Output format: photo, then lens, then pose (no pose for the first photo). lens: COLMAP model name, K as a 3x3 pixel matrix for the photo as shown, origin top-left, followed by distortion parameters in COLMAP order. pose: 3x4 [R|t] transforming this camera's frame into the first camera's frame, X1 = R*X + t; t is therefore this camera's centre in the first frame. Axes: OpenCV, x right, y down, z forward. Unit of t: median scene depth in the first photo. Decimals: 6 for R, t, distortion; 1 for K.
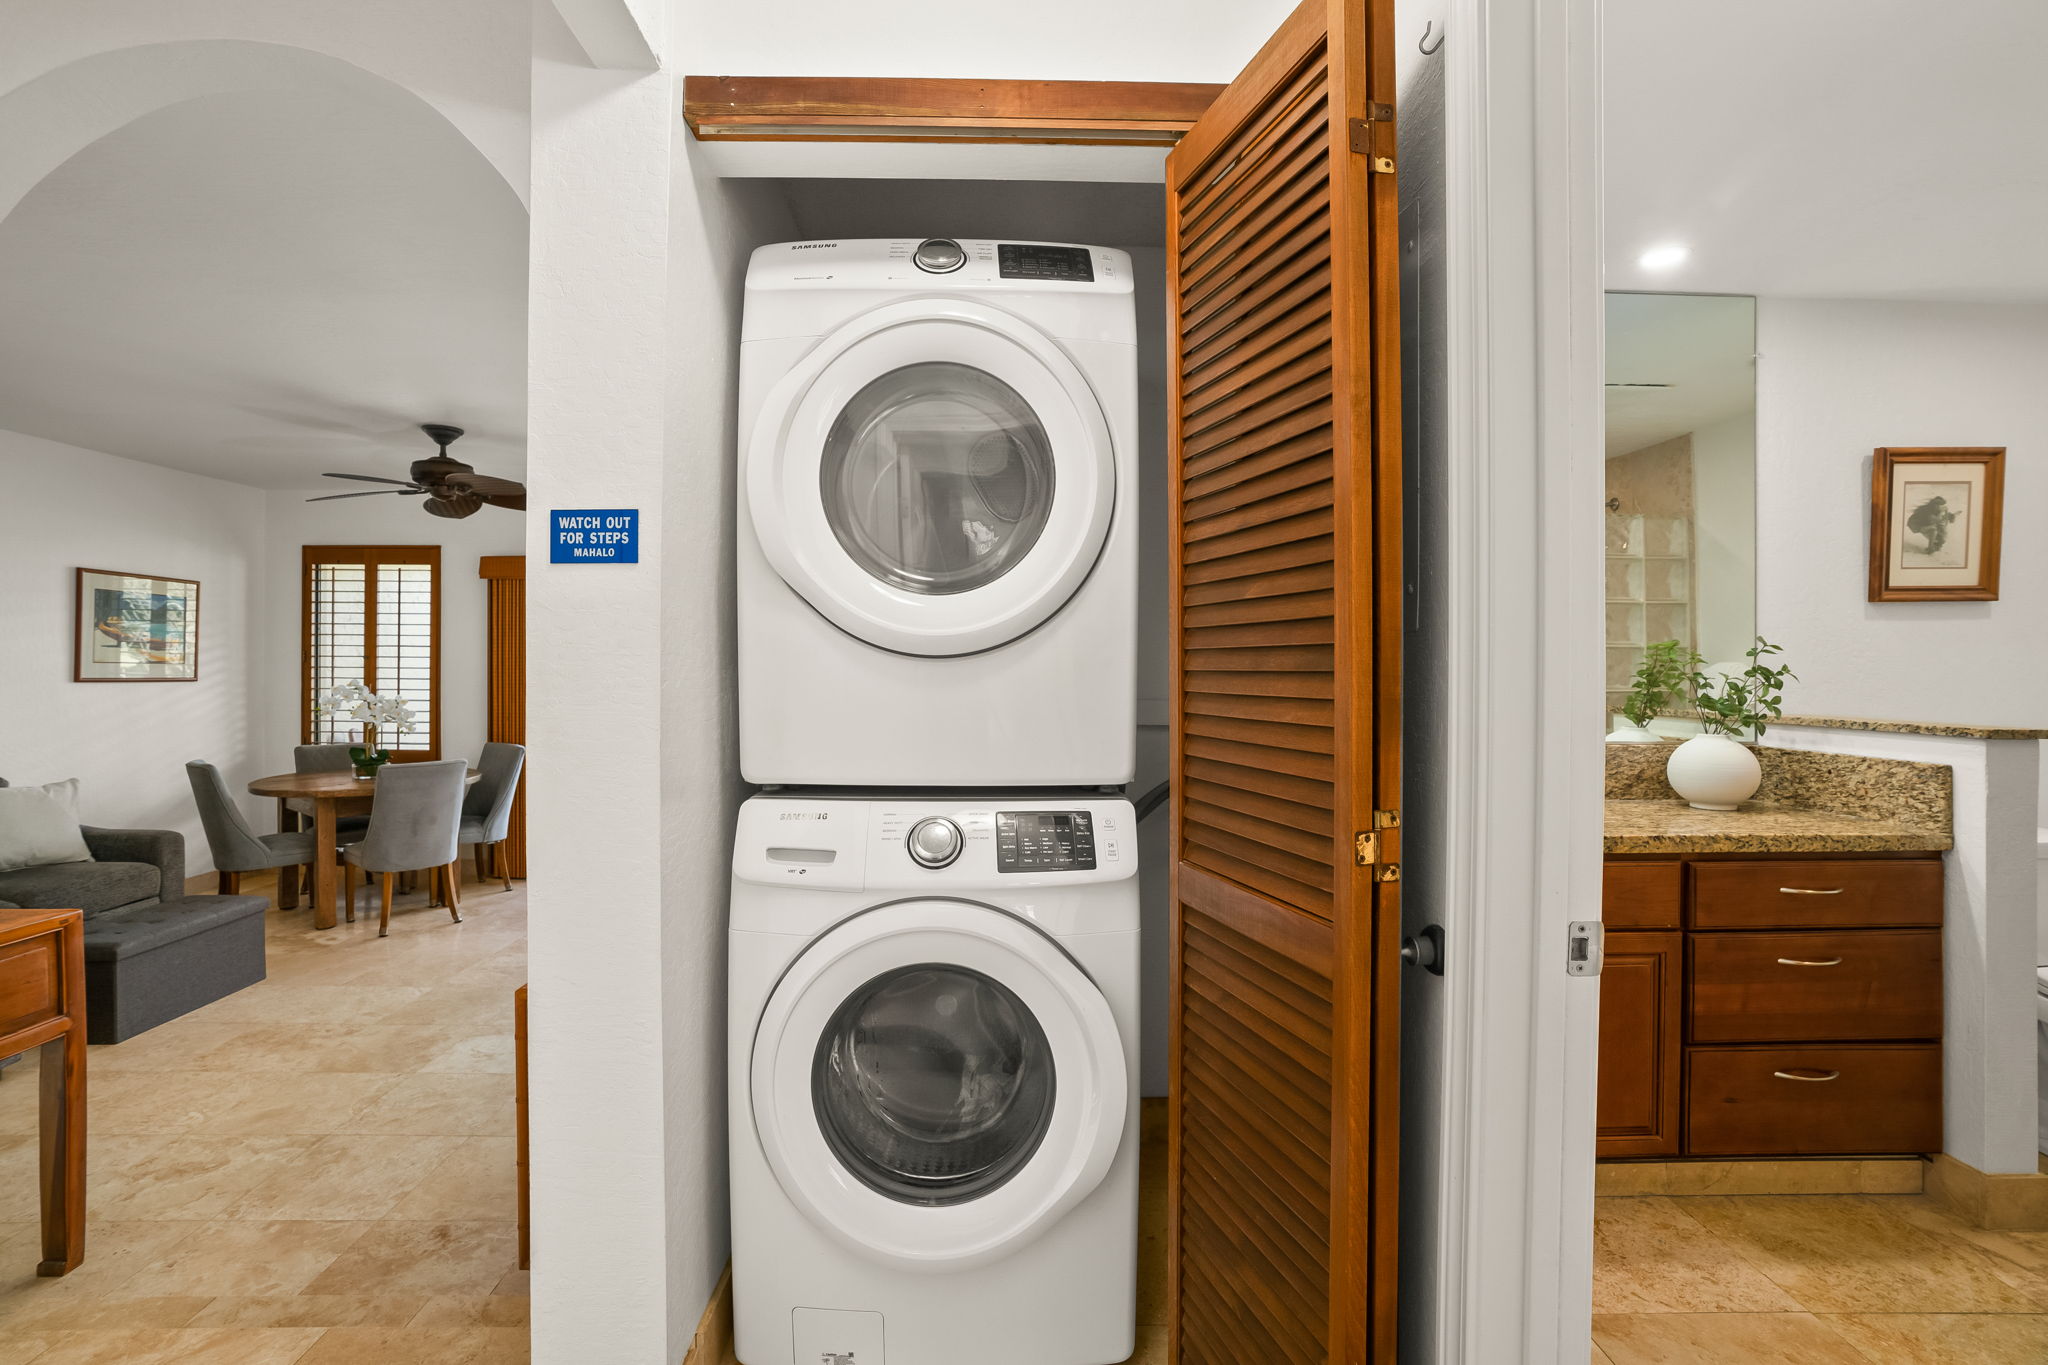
lens RADIAL K [[971.8, 0, 997.3], [0, 971.8, 660.5], [0, 0, 1]] dist [-0.061306, 0.031085]
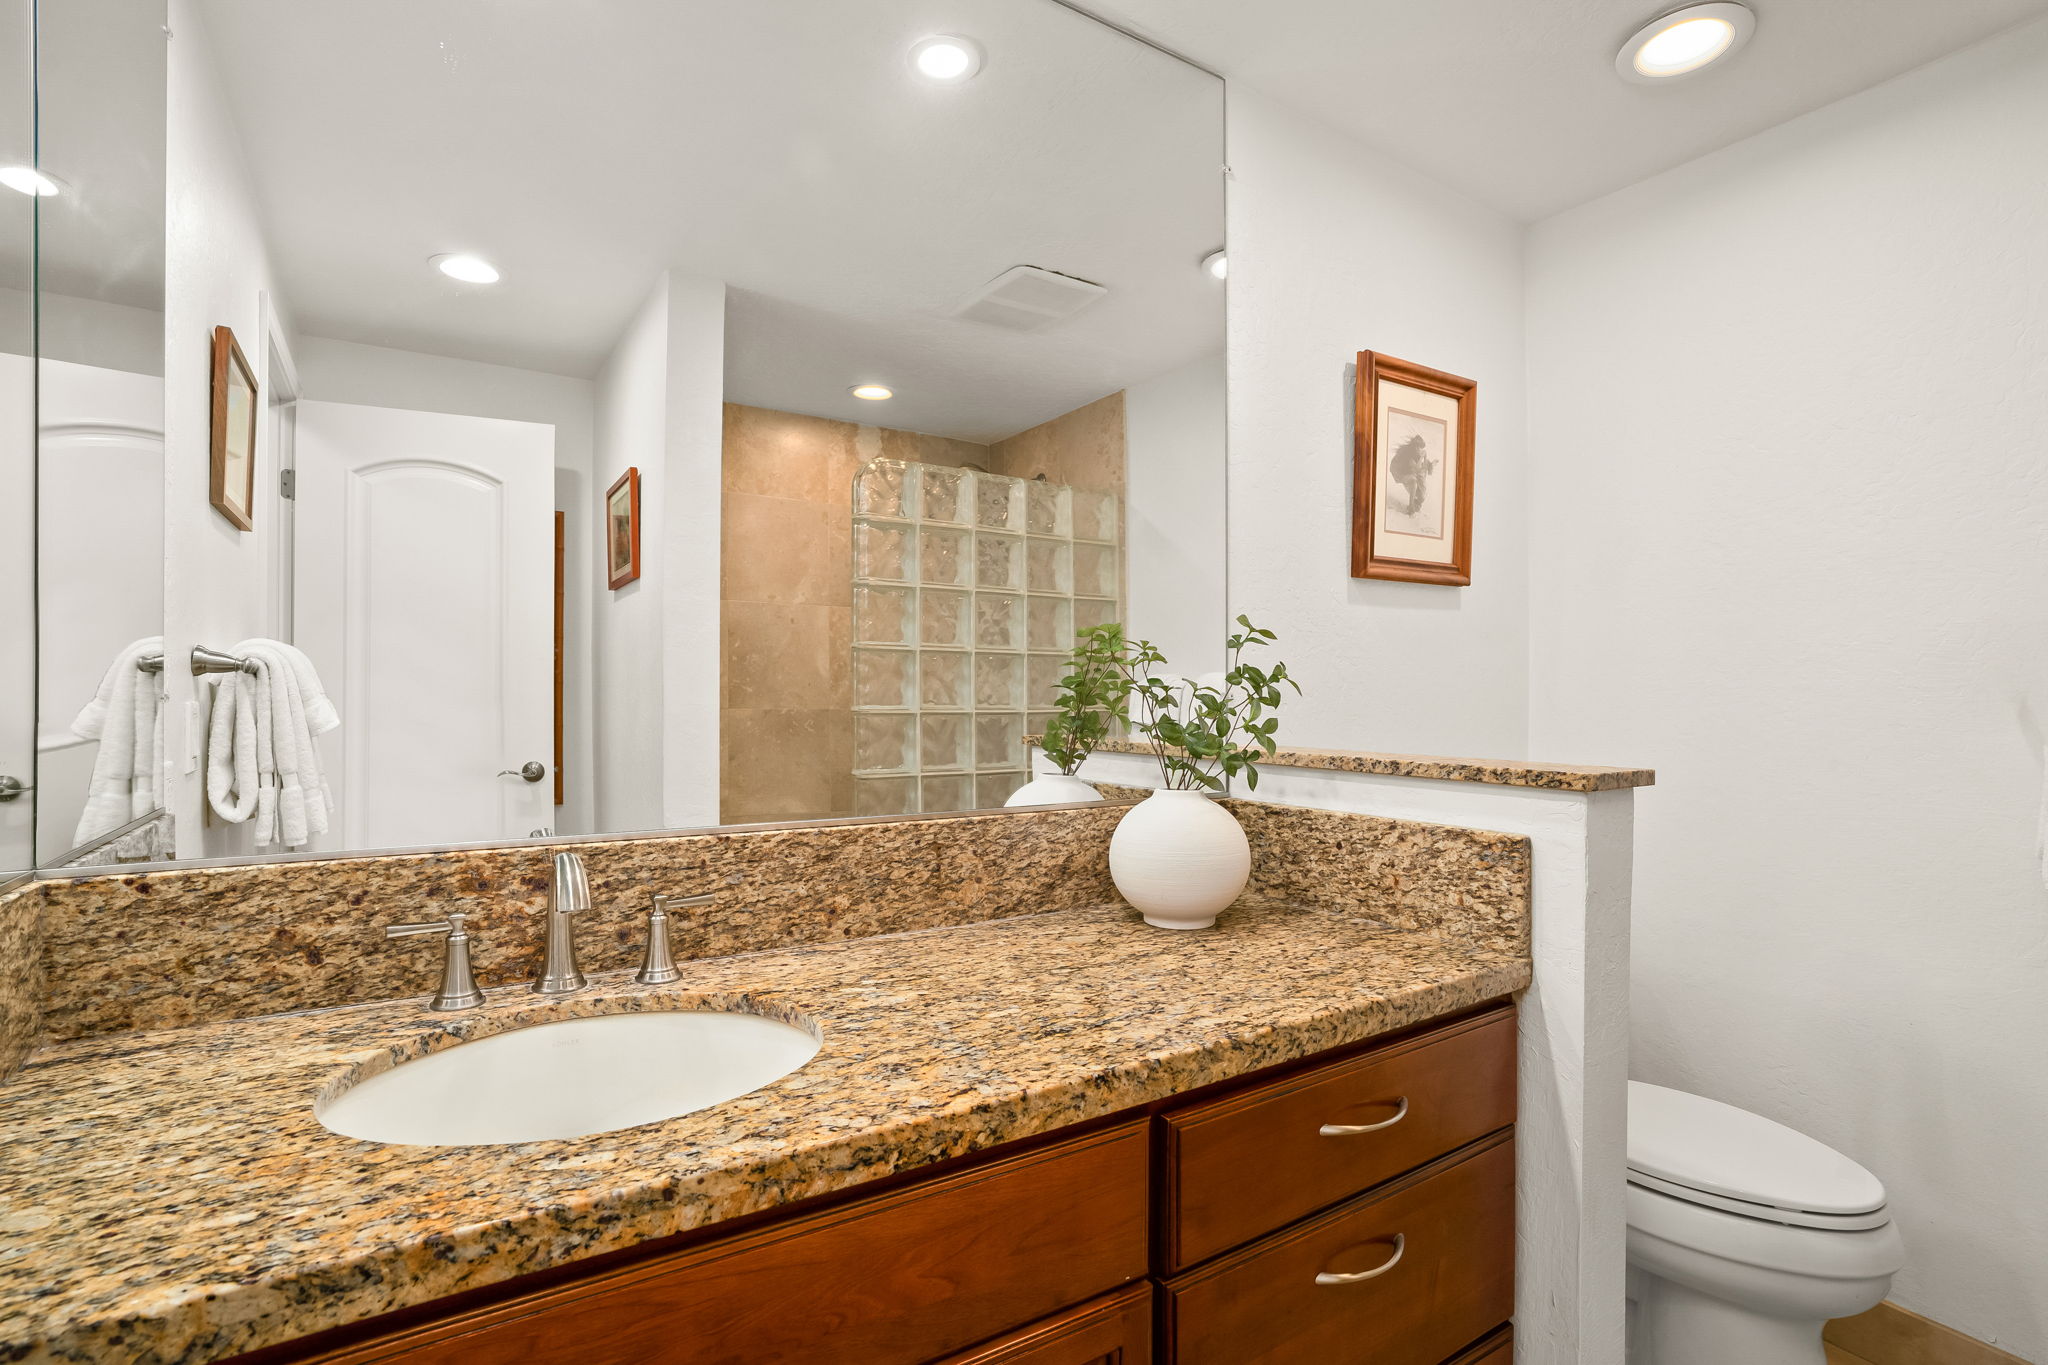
lens RADIAL K [[971.8, 0, 997.3], [0, 971.8, 660.5], [0, 0, 1]] dist [-0.061306, 0.031085]
pose [[0.866745, 0.015069, 0.498525, 0.383670], [-0.003283, 0.999694, -0.024509, 0.017313], [-0.498741, 0.019607, 0.866529, 0.566528]]
